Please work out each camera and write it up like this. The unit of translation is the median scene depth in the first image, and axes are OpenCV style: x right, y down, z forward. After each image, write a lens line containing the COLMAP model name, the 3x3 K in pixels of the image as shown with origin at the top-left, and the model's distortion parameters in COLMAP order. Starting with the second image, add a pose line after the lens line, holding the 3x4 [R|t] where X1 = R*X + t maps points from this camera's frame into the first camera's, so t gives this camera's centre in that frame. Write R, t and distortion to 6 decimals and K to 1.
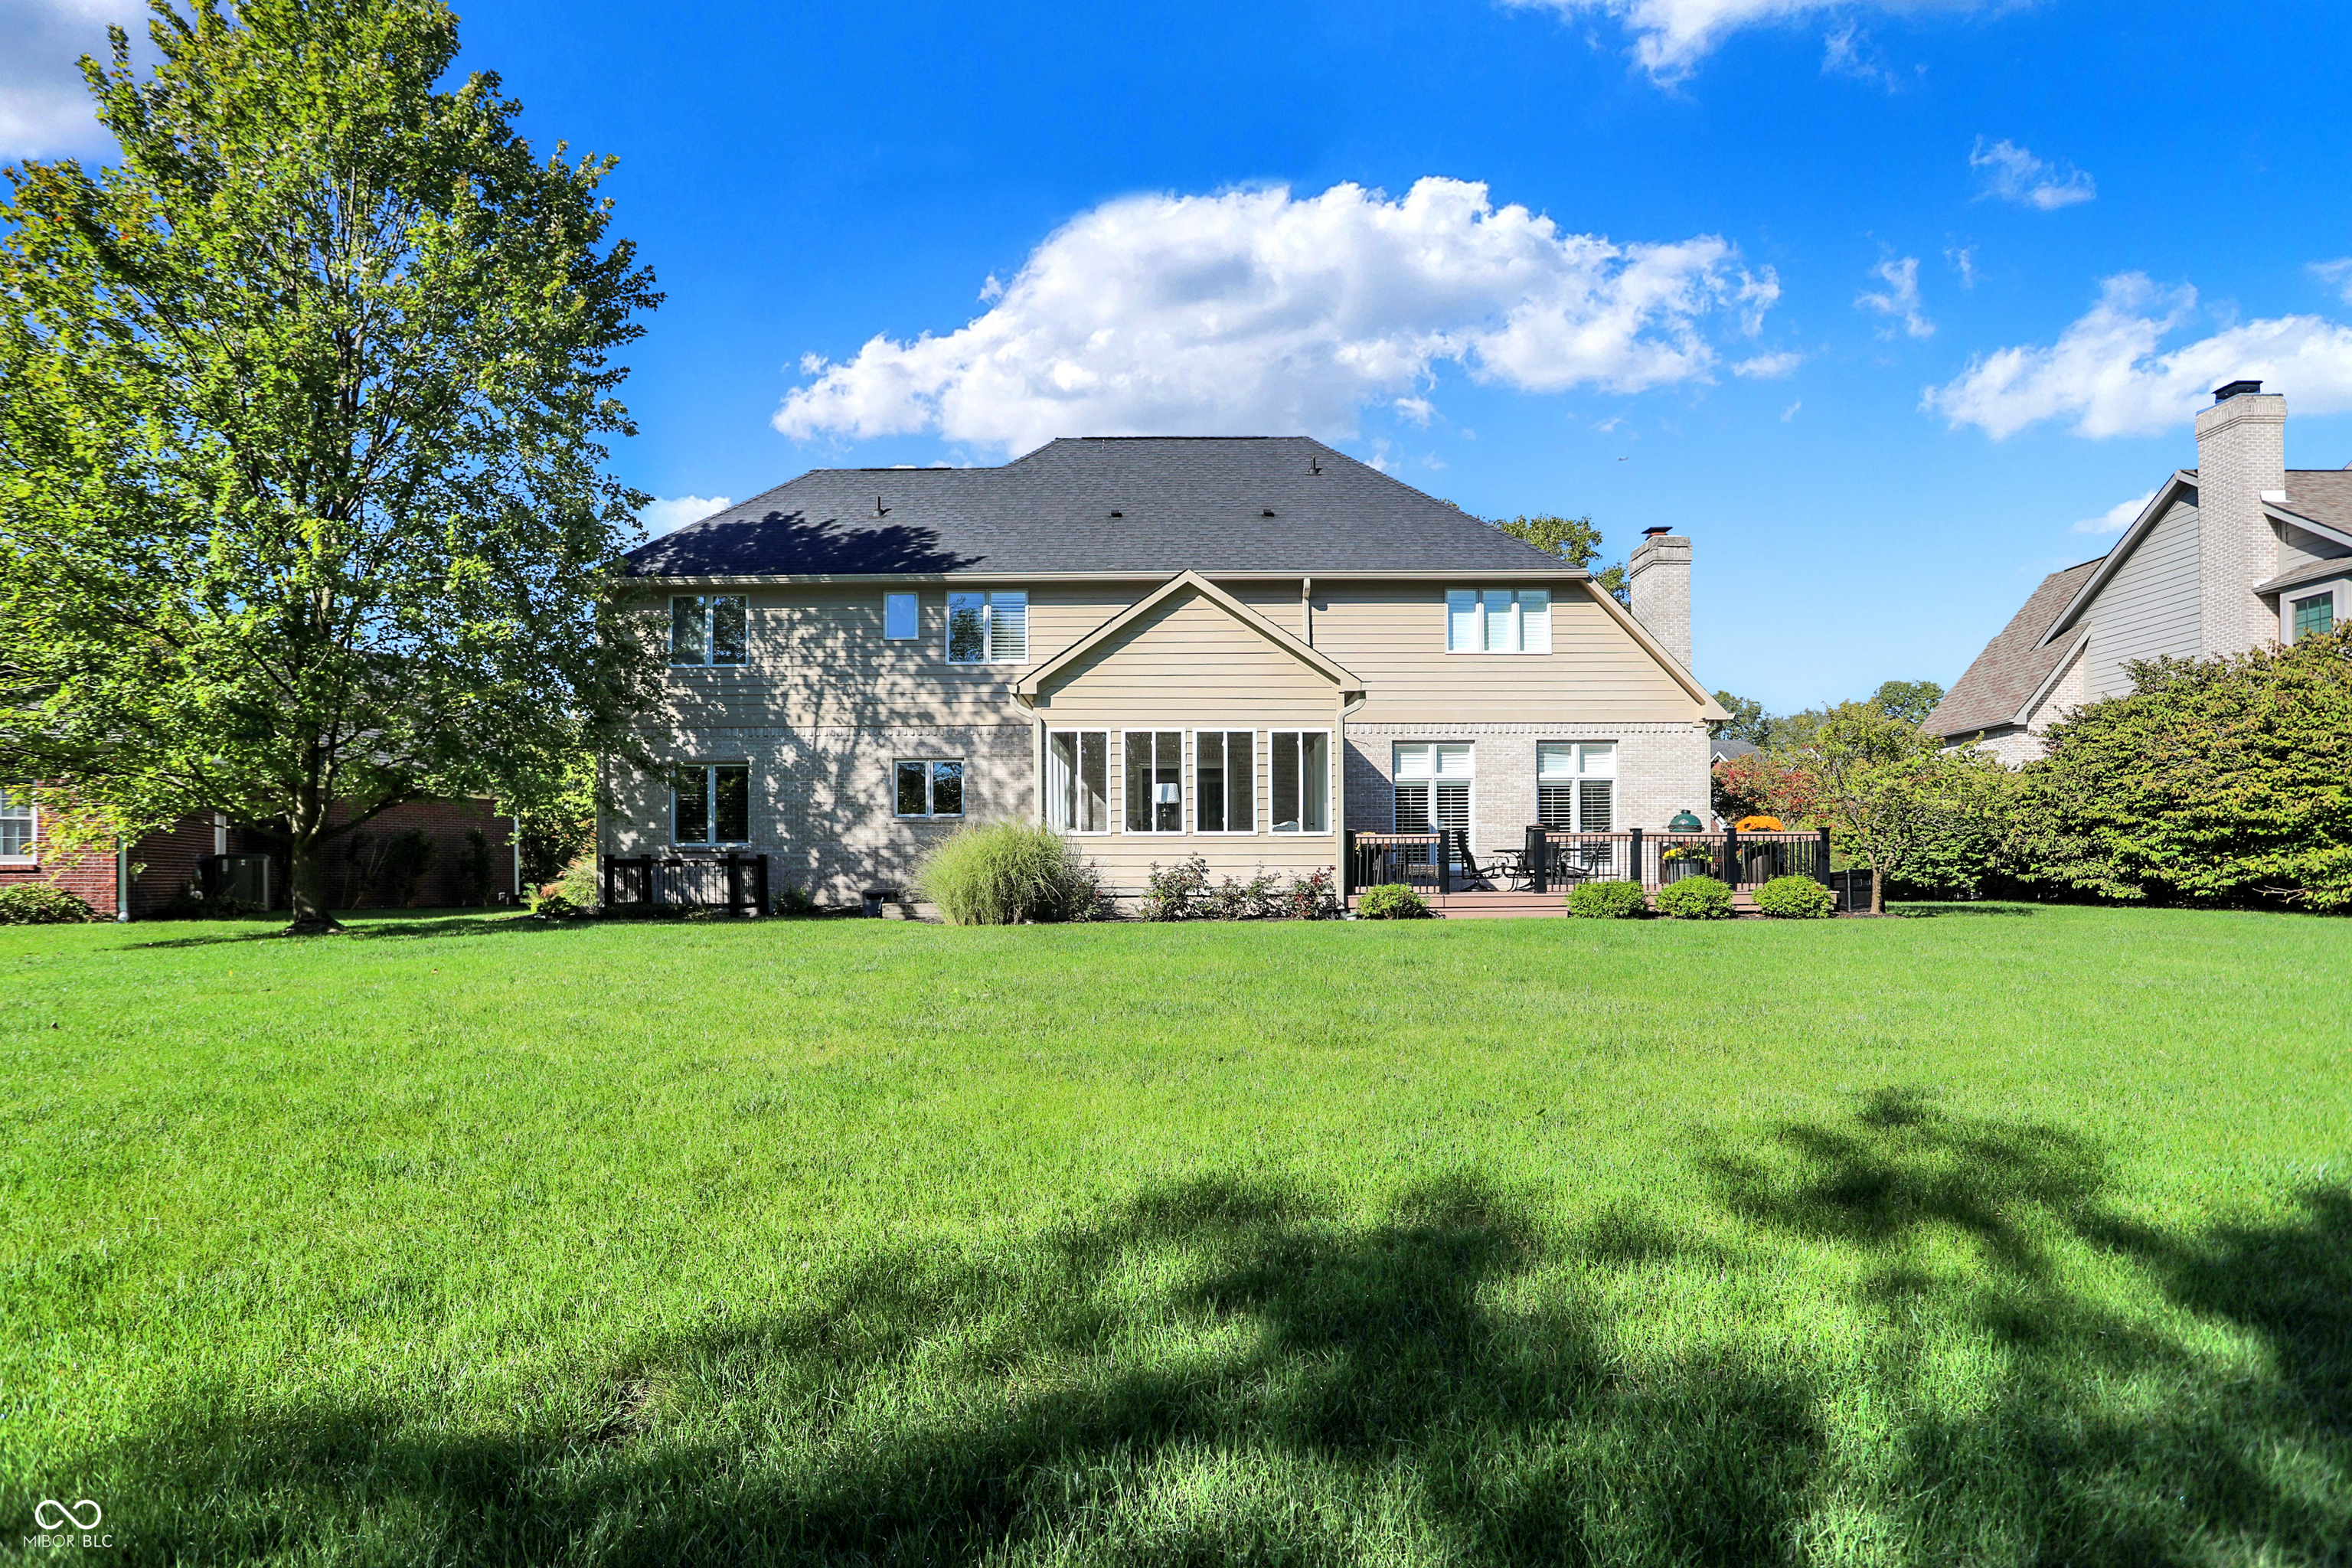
lens RADIAL K [[1176.2, 0, 1267.6], [0, 1176.2, 838.8], [0, 0, 1]] dist [-0.007921, -0.000152]
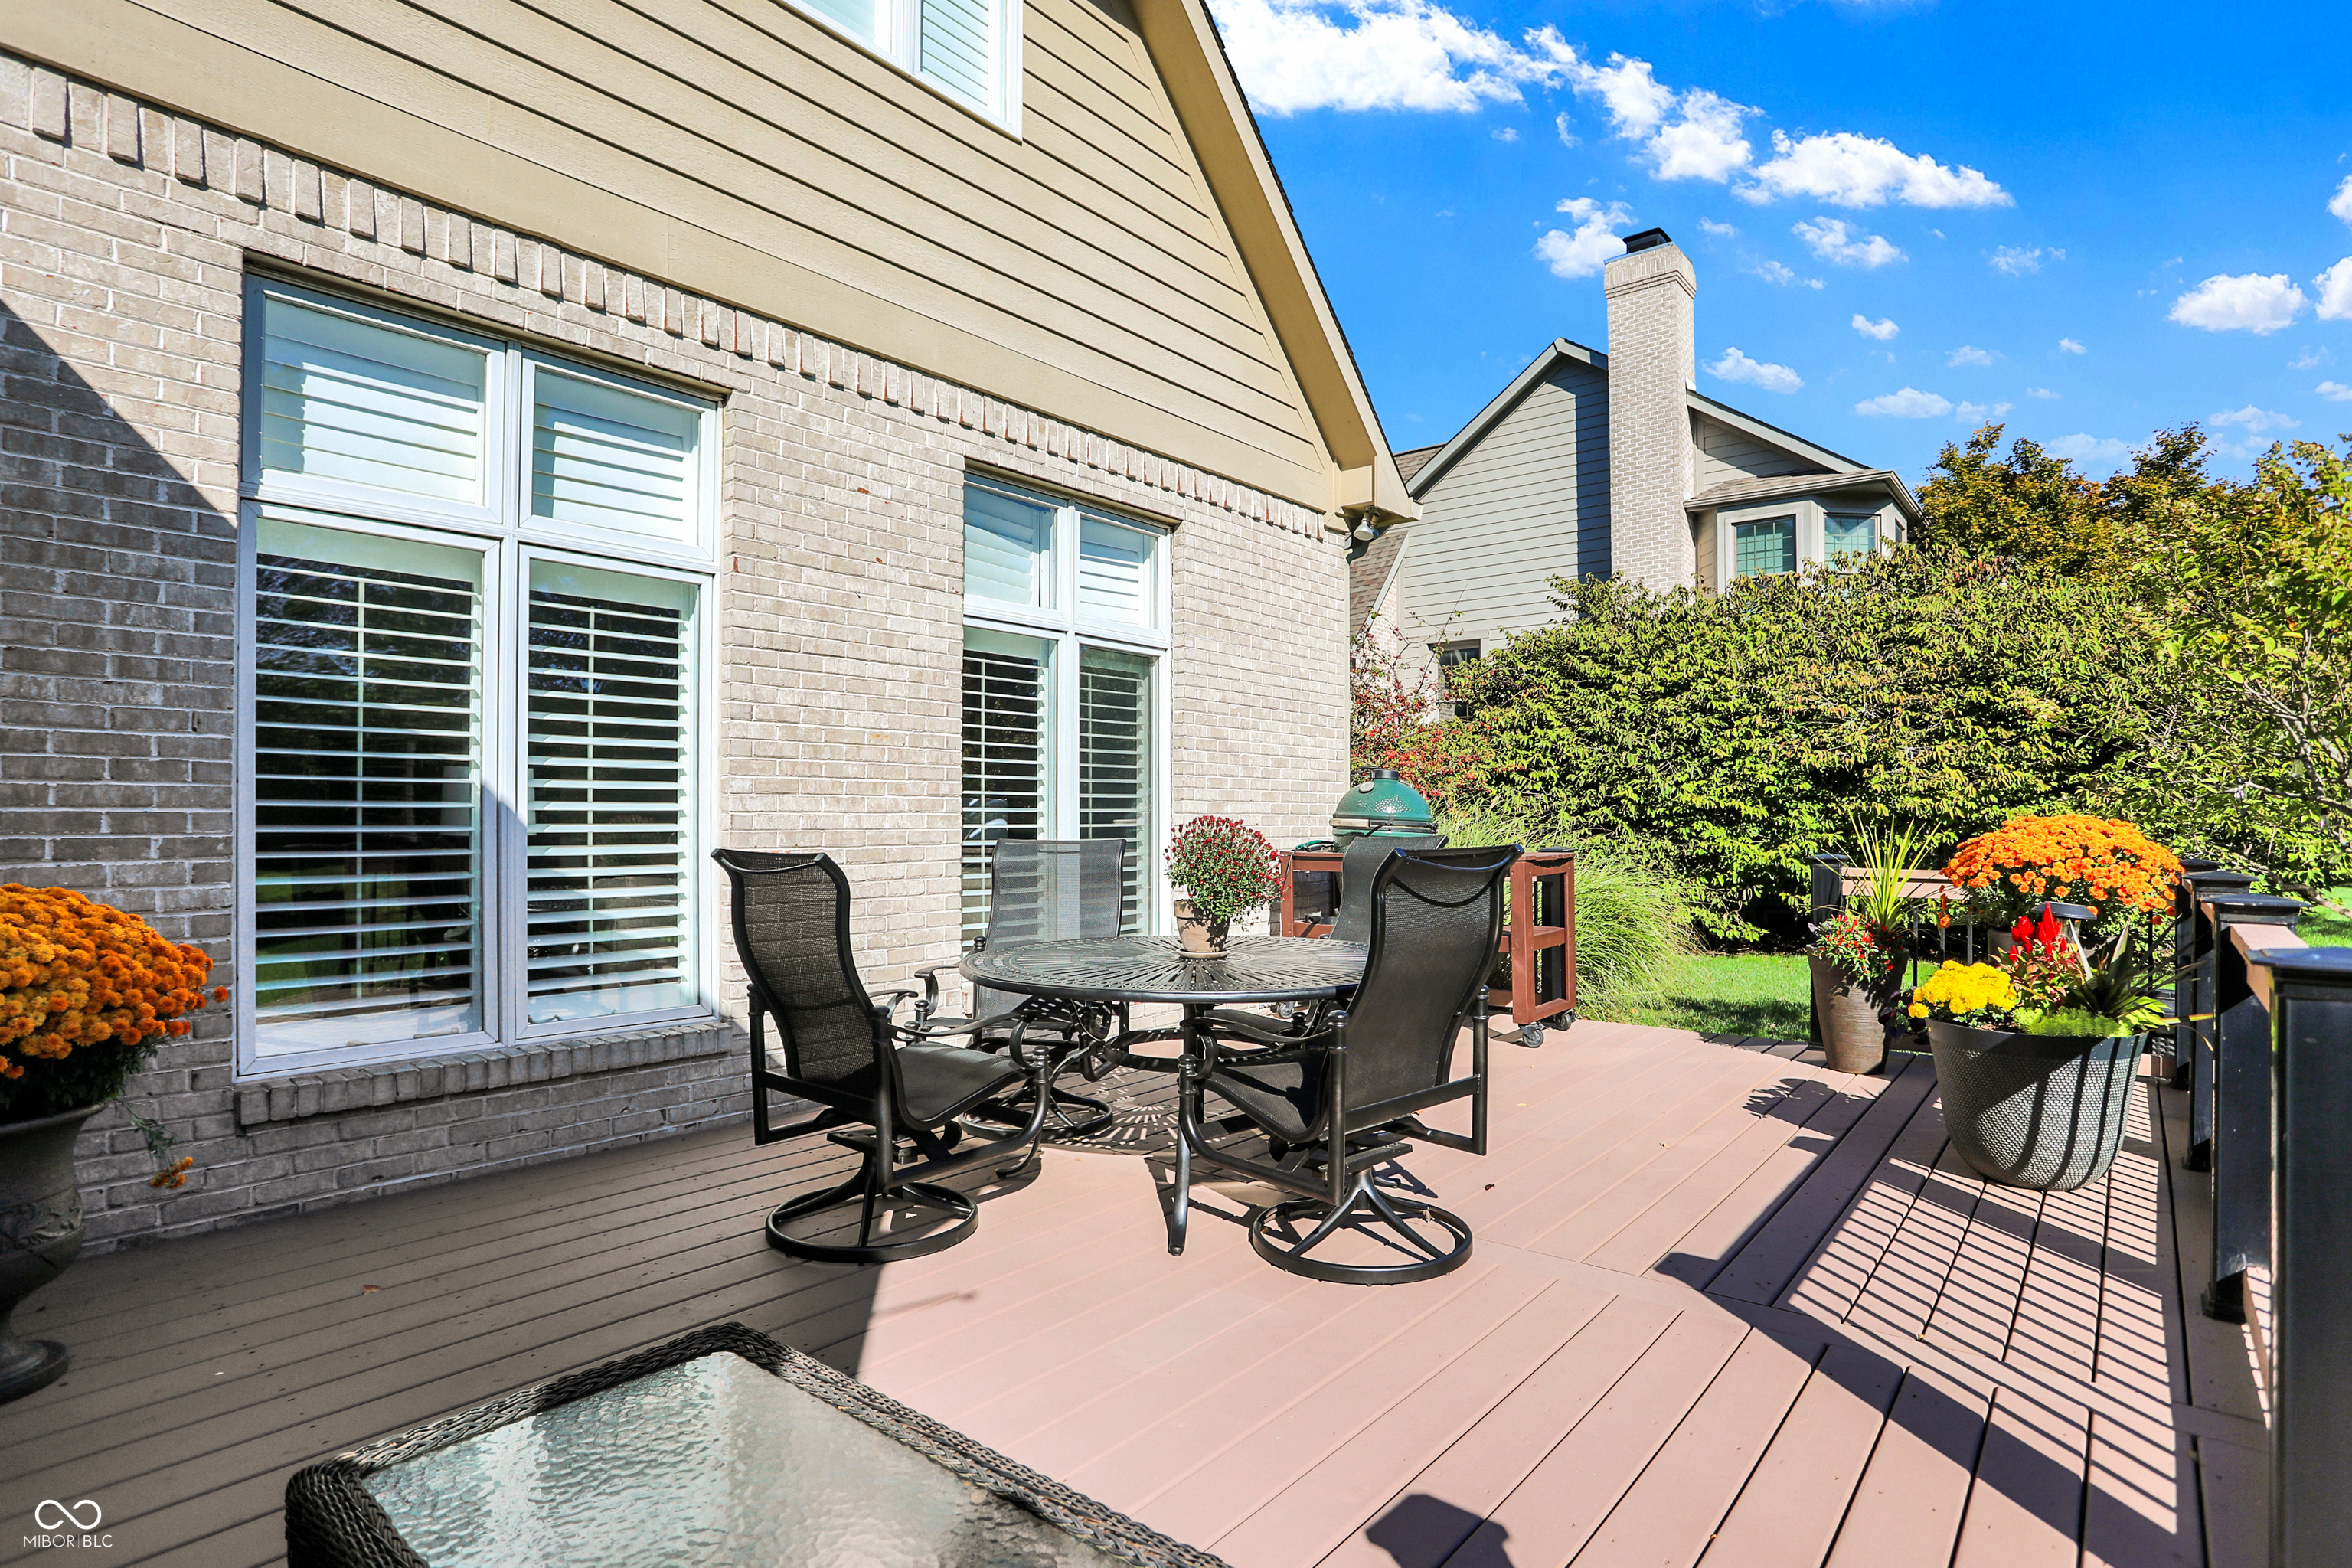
lens RADIAL K [[1196.5, 0, 1176.0], [0, 1196.5, 784.0], [0, 0, 1]] dist [-0.058581, -0.000055]
pose [[0.684757, 0.028148, 0.728228, 0.086458], [-0.026077, 0.999560, -0.014116, -0.015286], [-0.728305, -0.009324, 0.685190, 0.845302]]
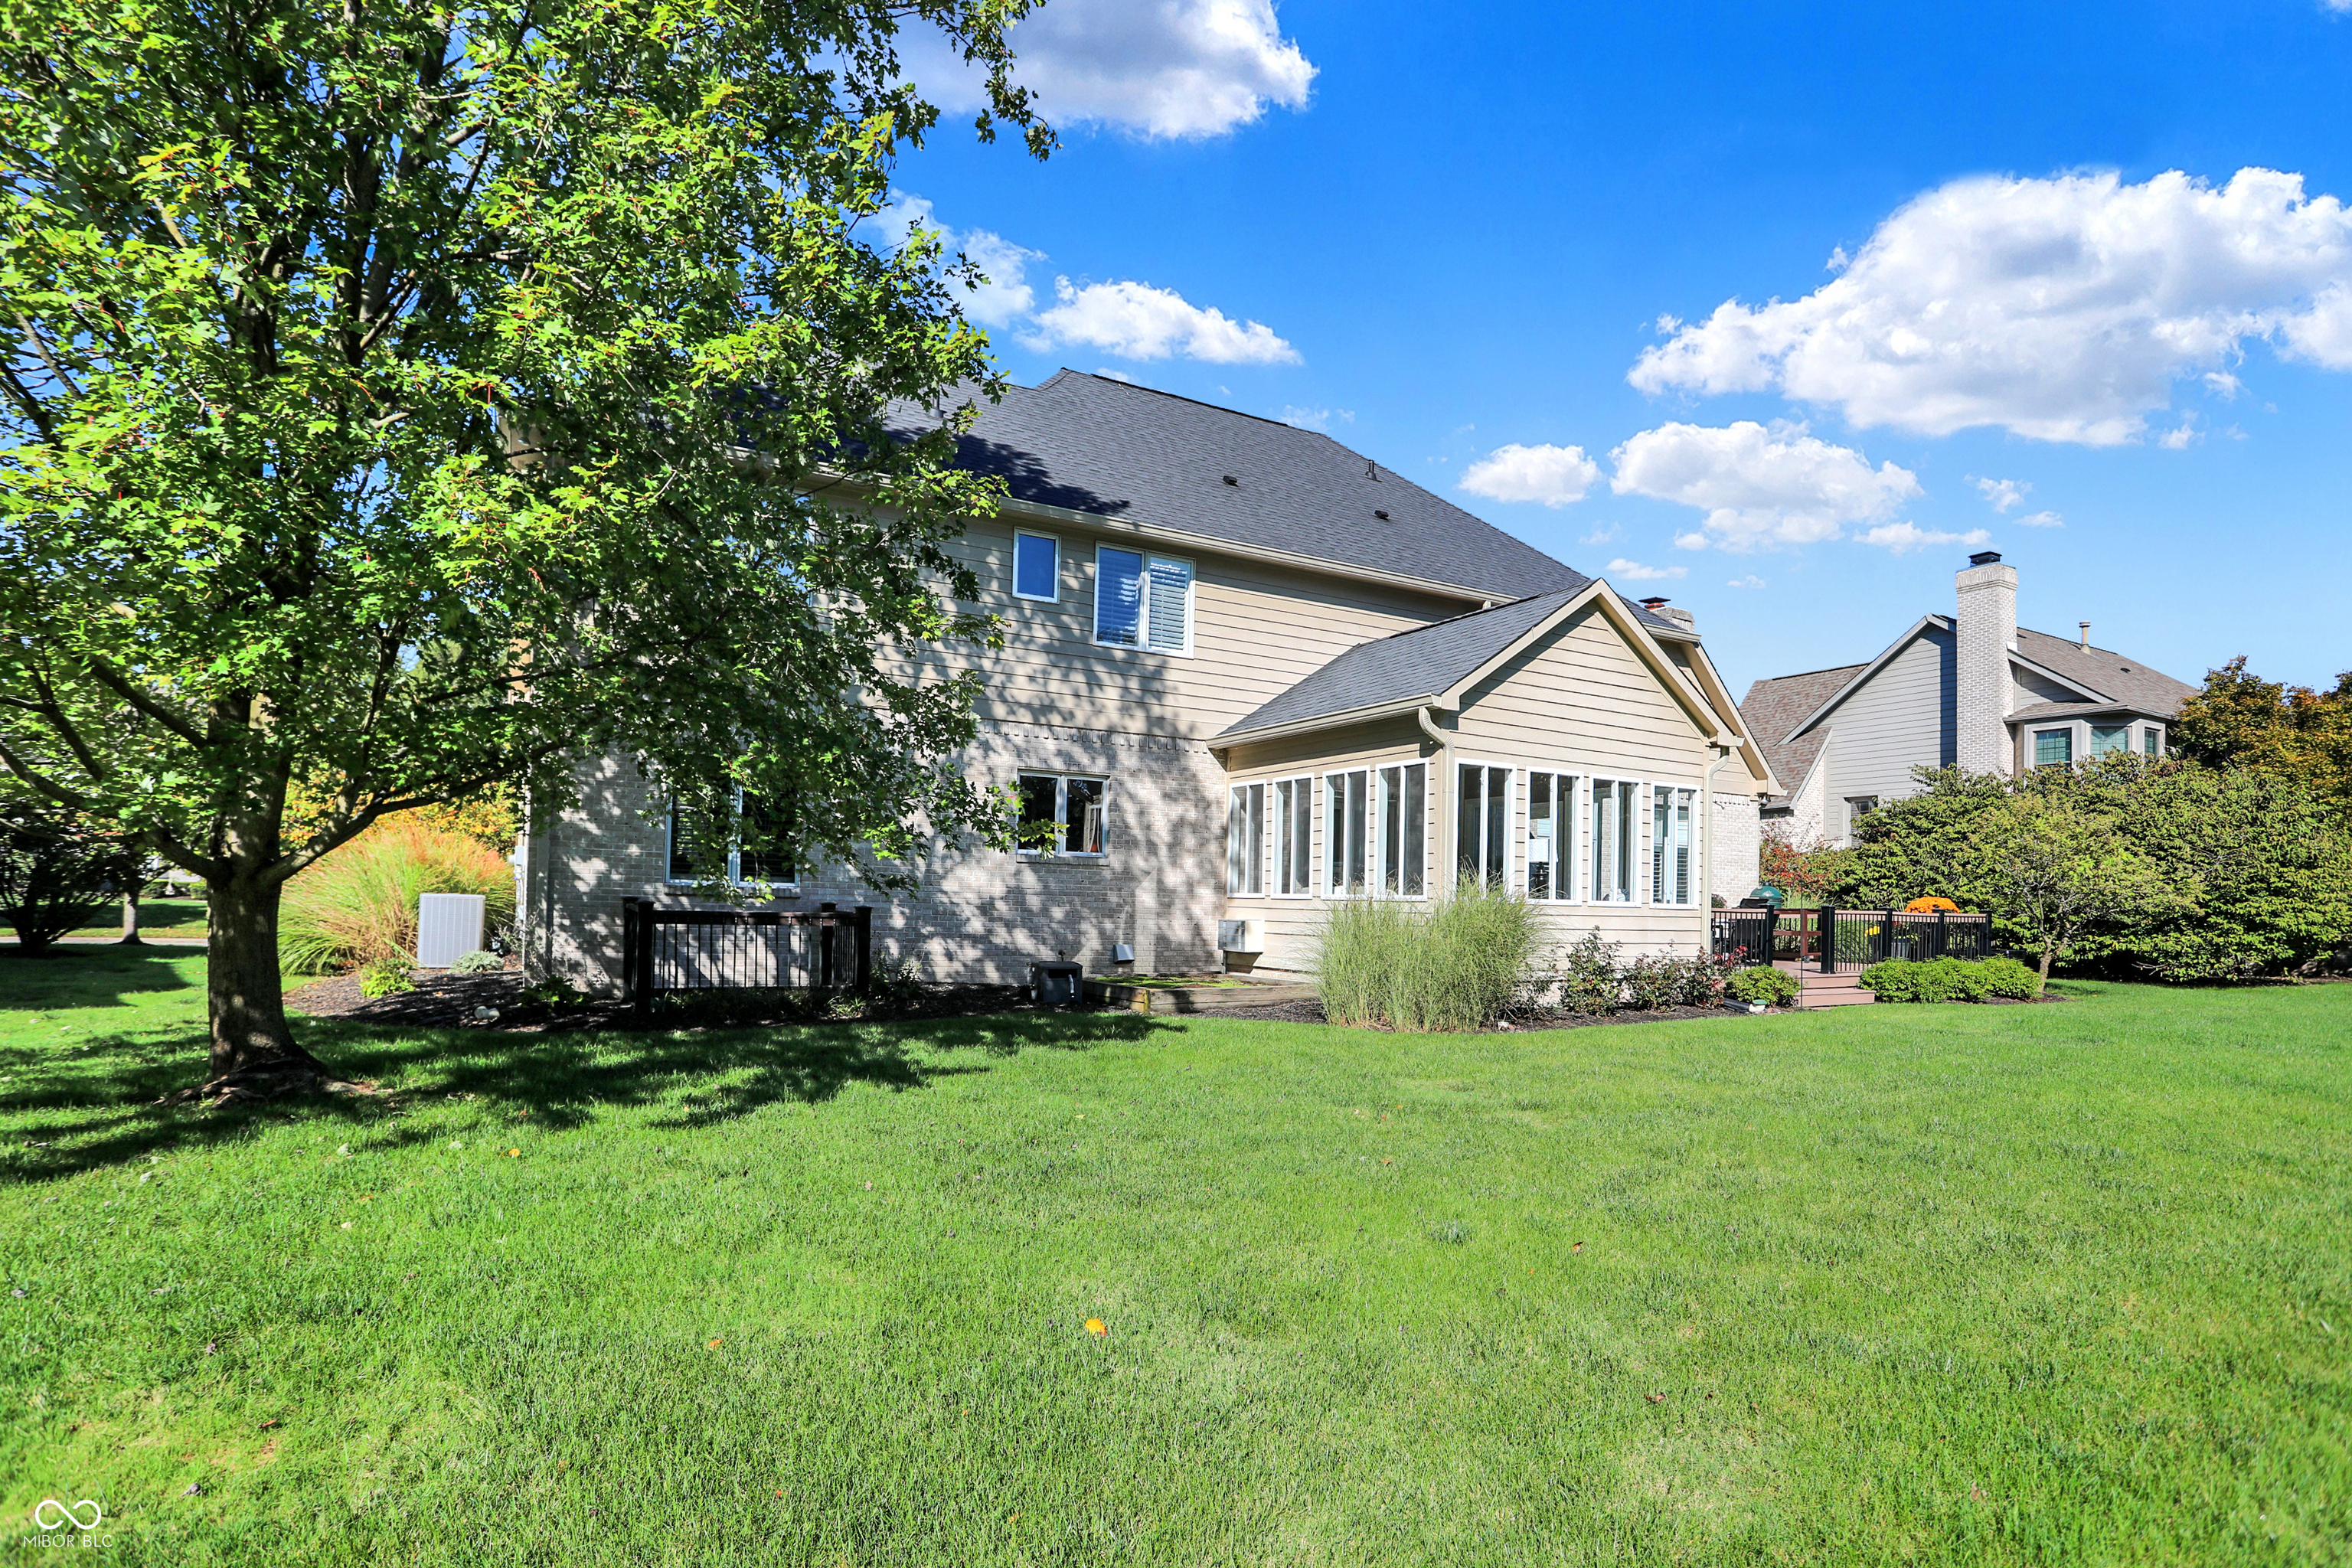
lens RADIAL K [[1176.2, 0, 1267.6], [0, 1176.2, 838.8], [0, 0, 1]] dist [-0.007921, -0.000152]
pose [[0.875776, 0.052224, 0.479884, -0.529486], [-0.041104, 0.998588, -0.033658, -0.010173], [-0.480964, 0.009752, 0.876686, 0.324923]]
